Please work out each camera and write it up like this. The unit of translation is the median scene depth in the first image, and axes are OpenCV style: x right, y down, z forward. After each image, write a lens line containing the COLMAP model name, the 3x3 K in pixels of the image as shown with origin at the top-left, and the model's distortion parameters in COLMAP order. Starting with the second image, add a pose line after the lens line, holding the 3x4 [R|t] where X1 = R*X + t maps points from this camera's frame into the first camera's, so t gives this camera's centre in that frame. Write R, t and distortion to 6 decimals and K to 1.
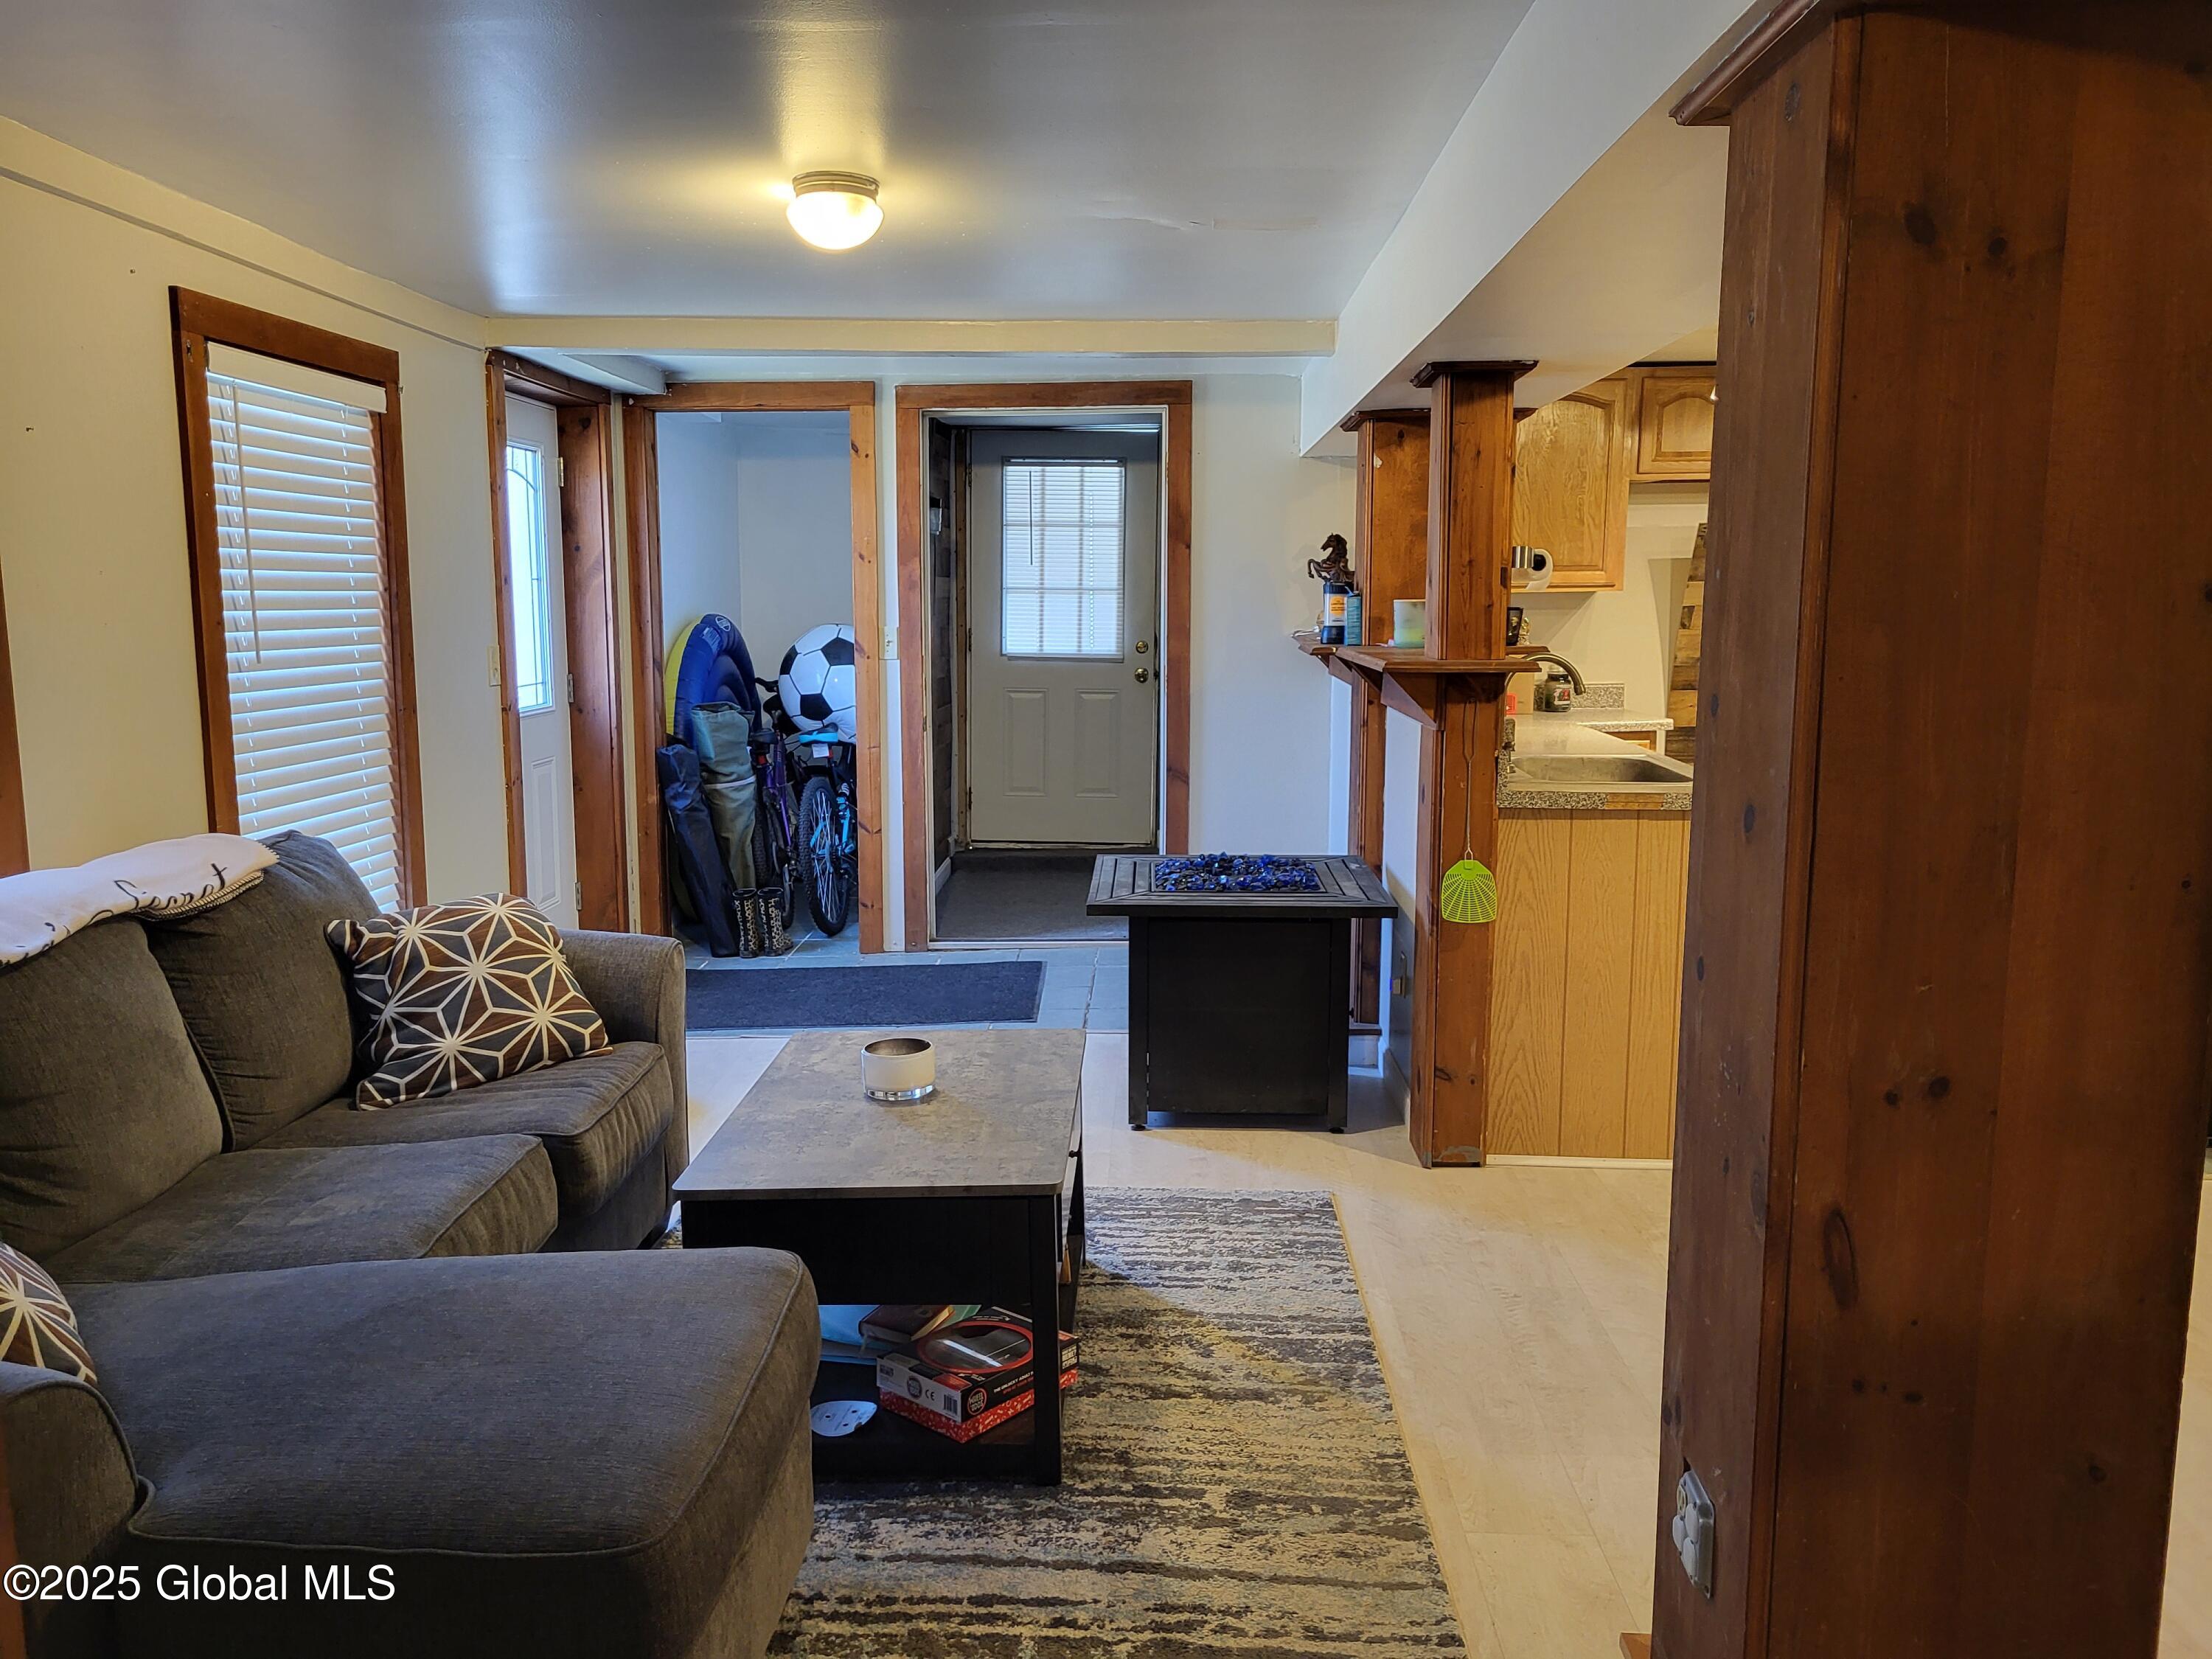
lens RADIAL K [[1684.1, 0, 1062.3], [0, 1684.1, 841.9], [0, 0, 1]] dist [0.053588, -0.042788]
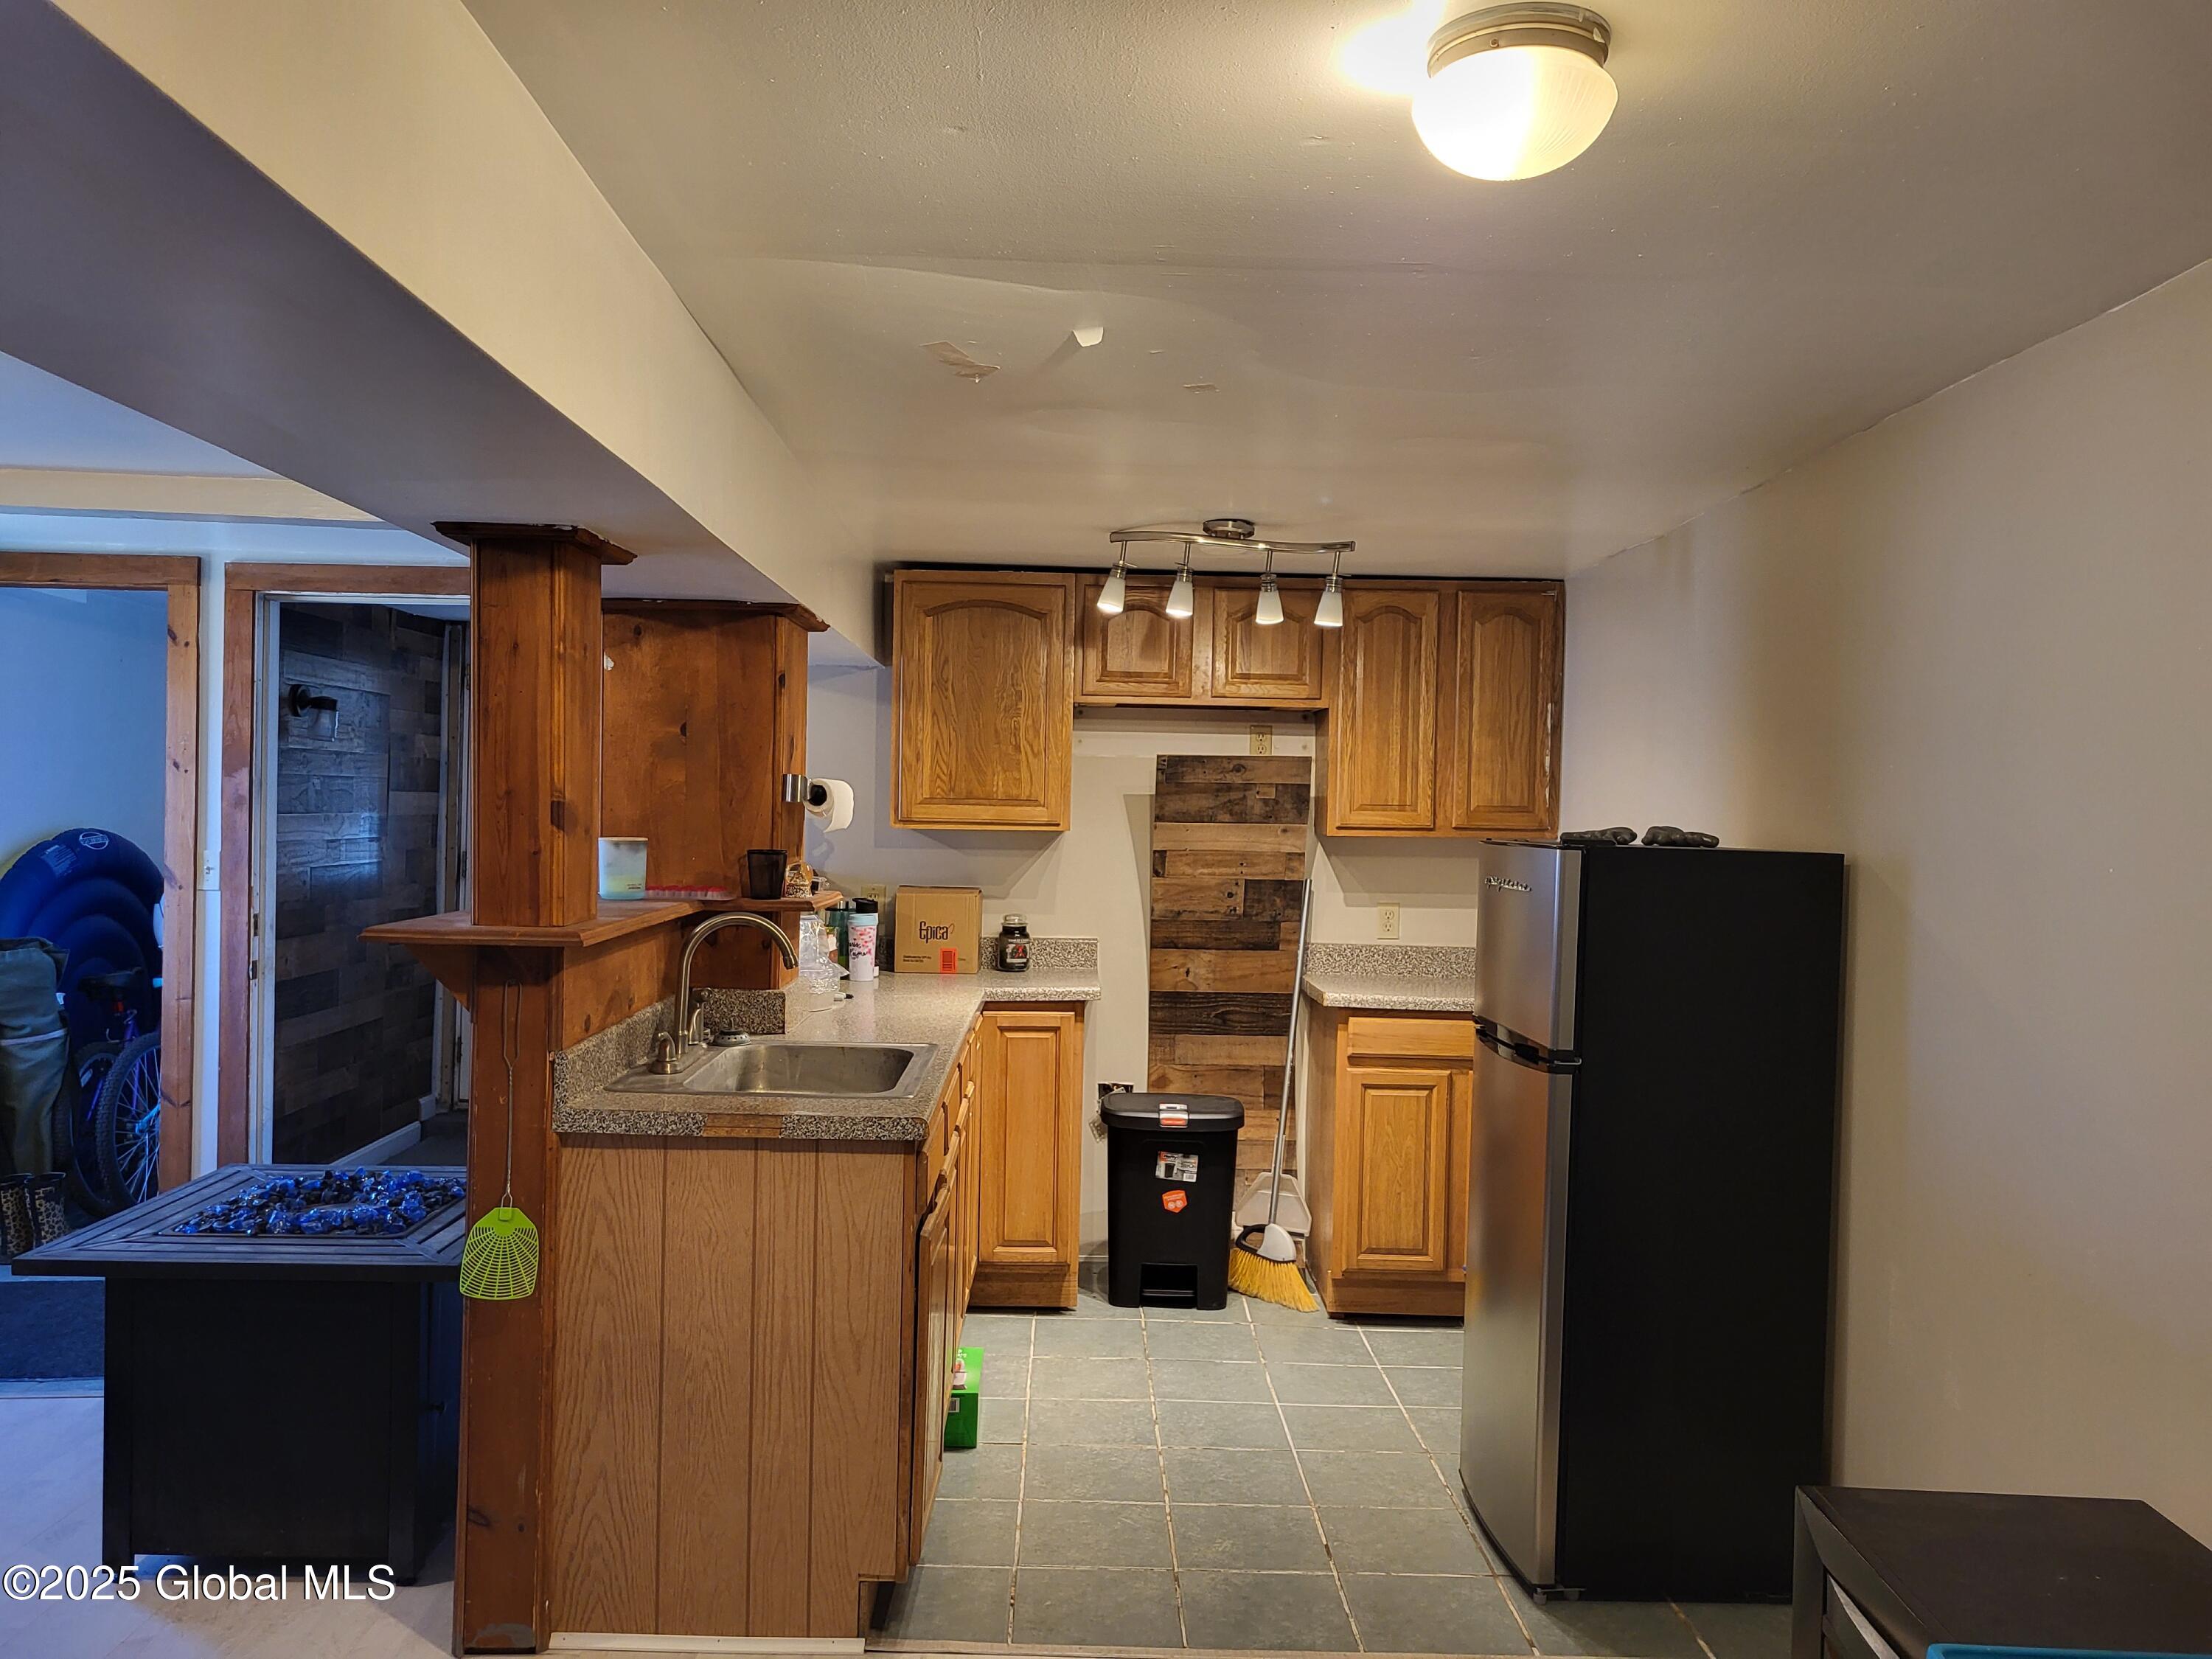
lens RADIAL K [[1684.1, 0, 1082.7], [0, 1684.1, 844.8], [0, 0, 1]] dist [0.053588, -0.042788]
pose [[0.997856, 0.023839, 0.060955, 0.270403], [-0.015958, 0.991819, -0.126648, -0.033435], [-0.063476, 0.125404, 0.990073, 0.162158]]
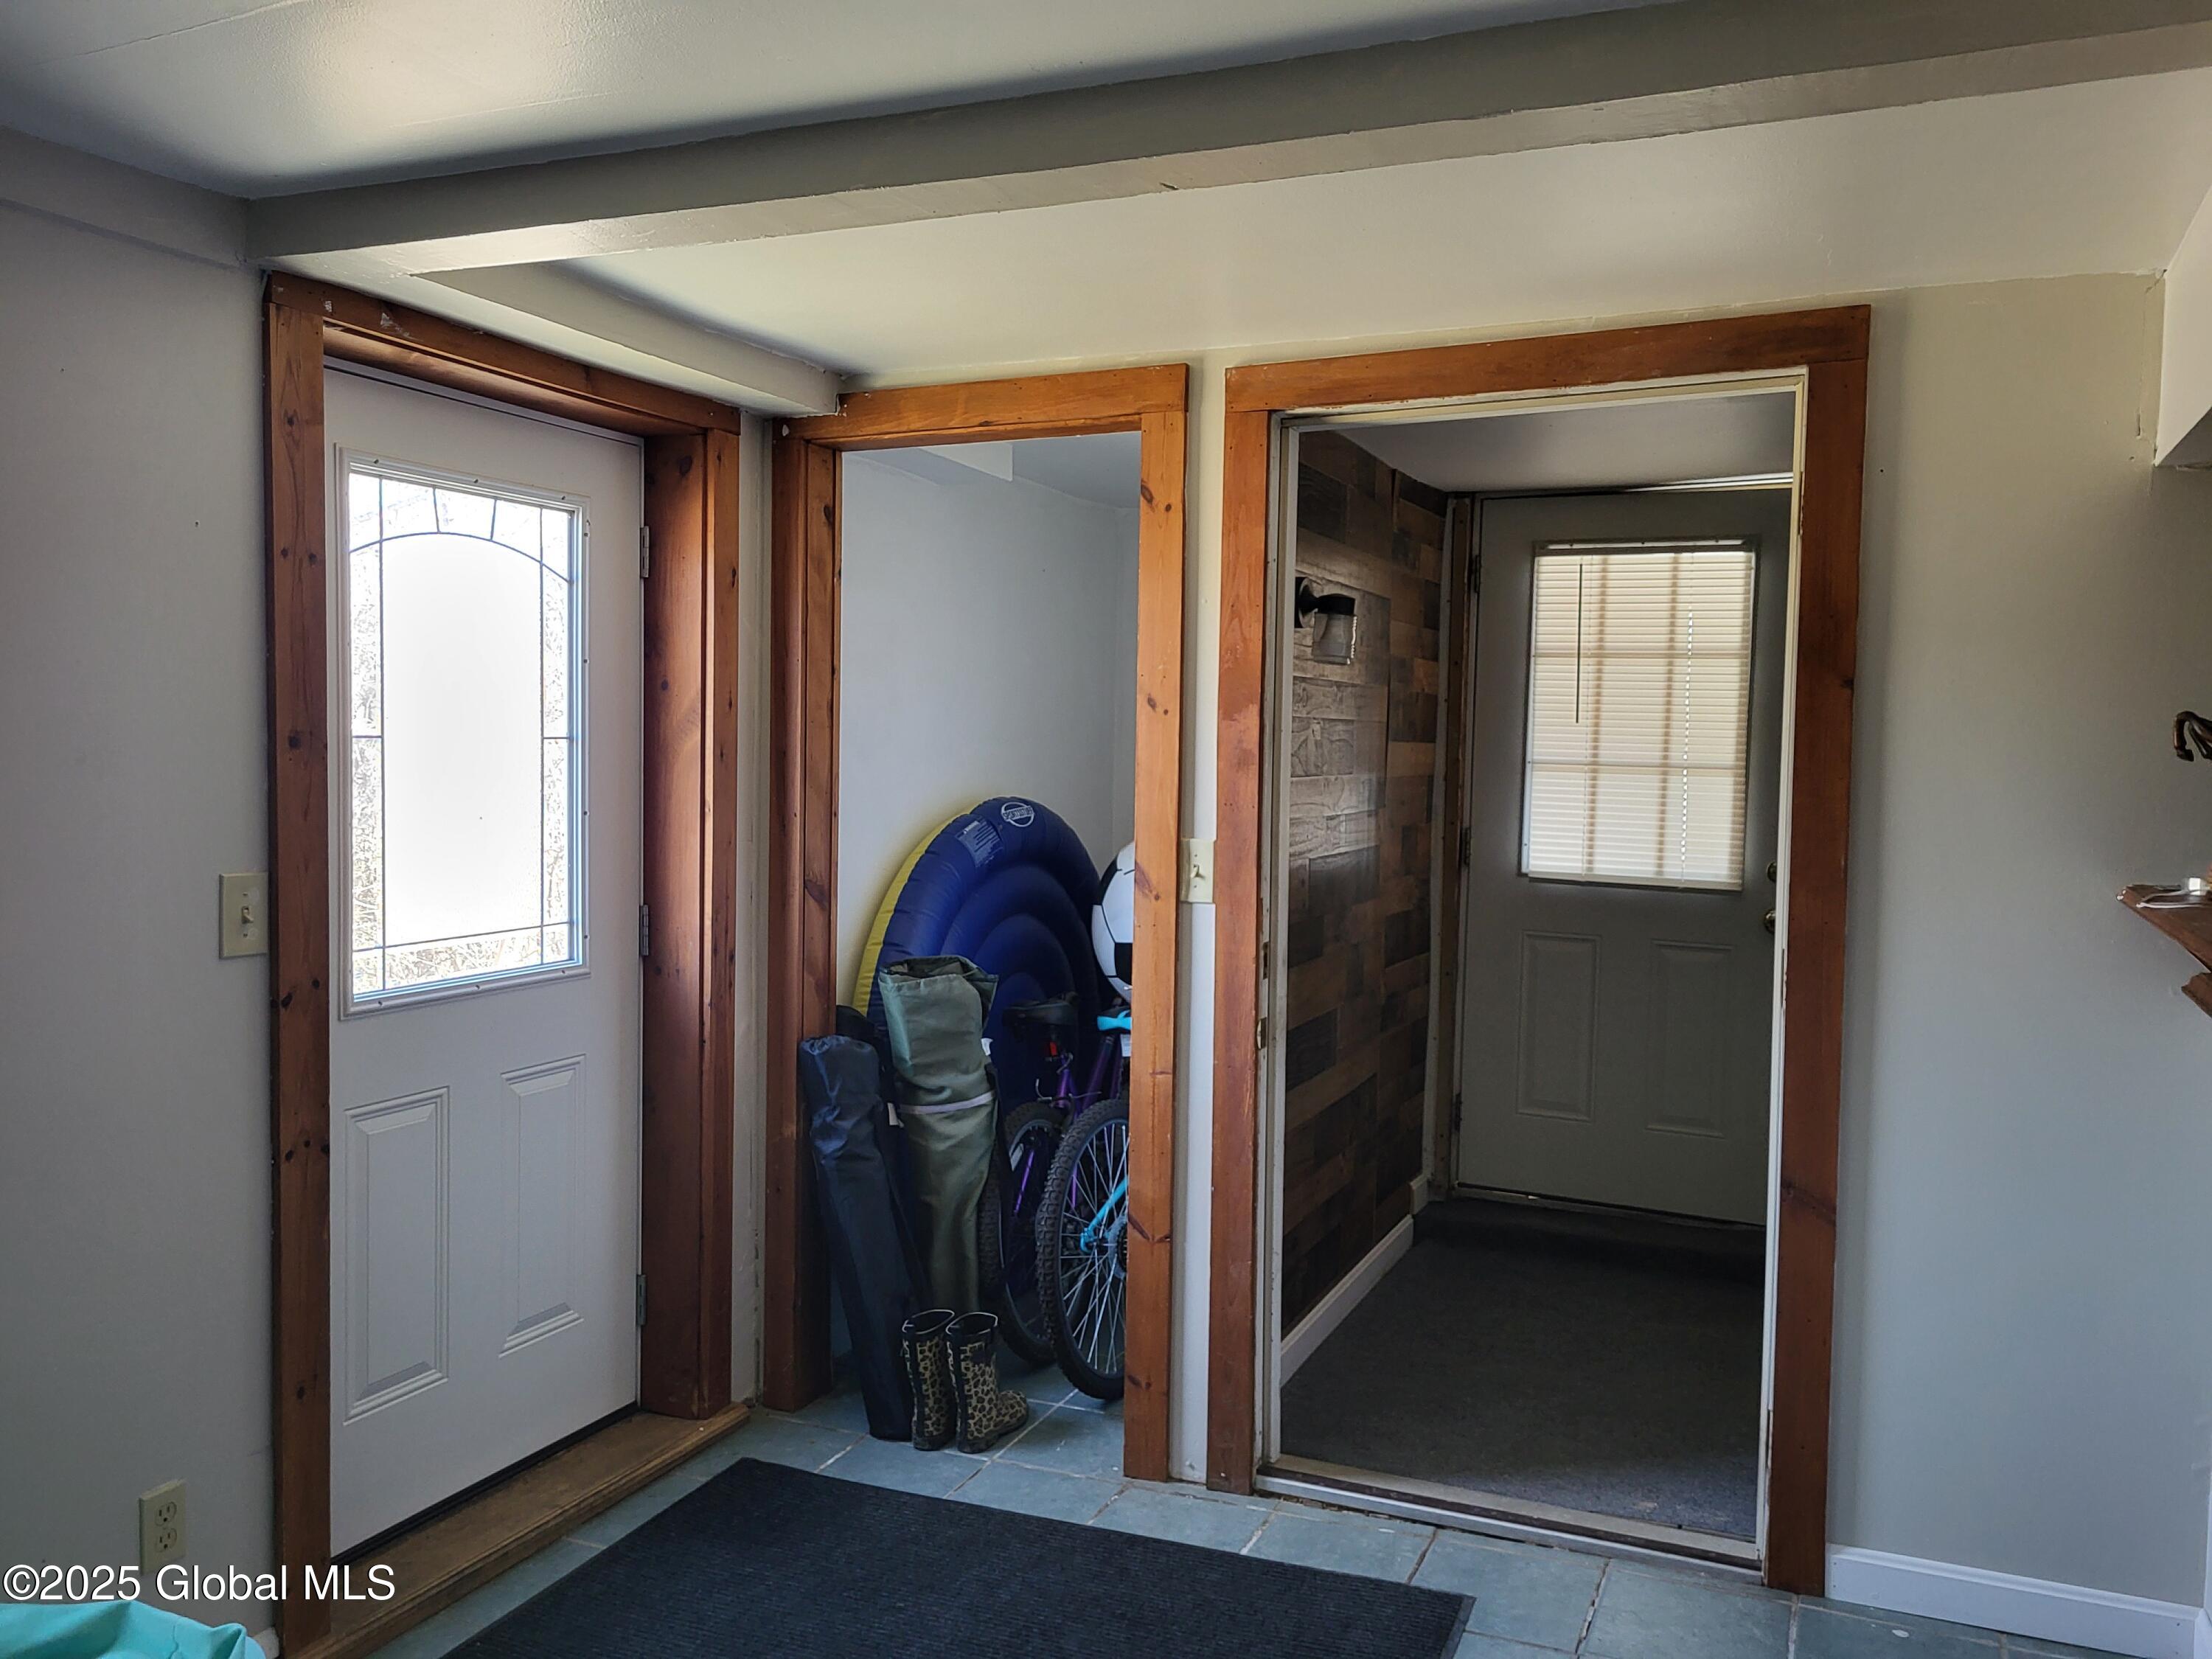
lens RADIAL K [[1684.1, 0, 1126.3], [0, 1684.1, 837.3], [0, 0, 1]] dist [0.053588, -0.042788]
pose [[0.934355, 0.034517, -0.354669, 0.057267], [-0.068445, 0.994149, -0.083564, -0.085217], [0.349709, 0.102354, 0.931250, 0.527004]]
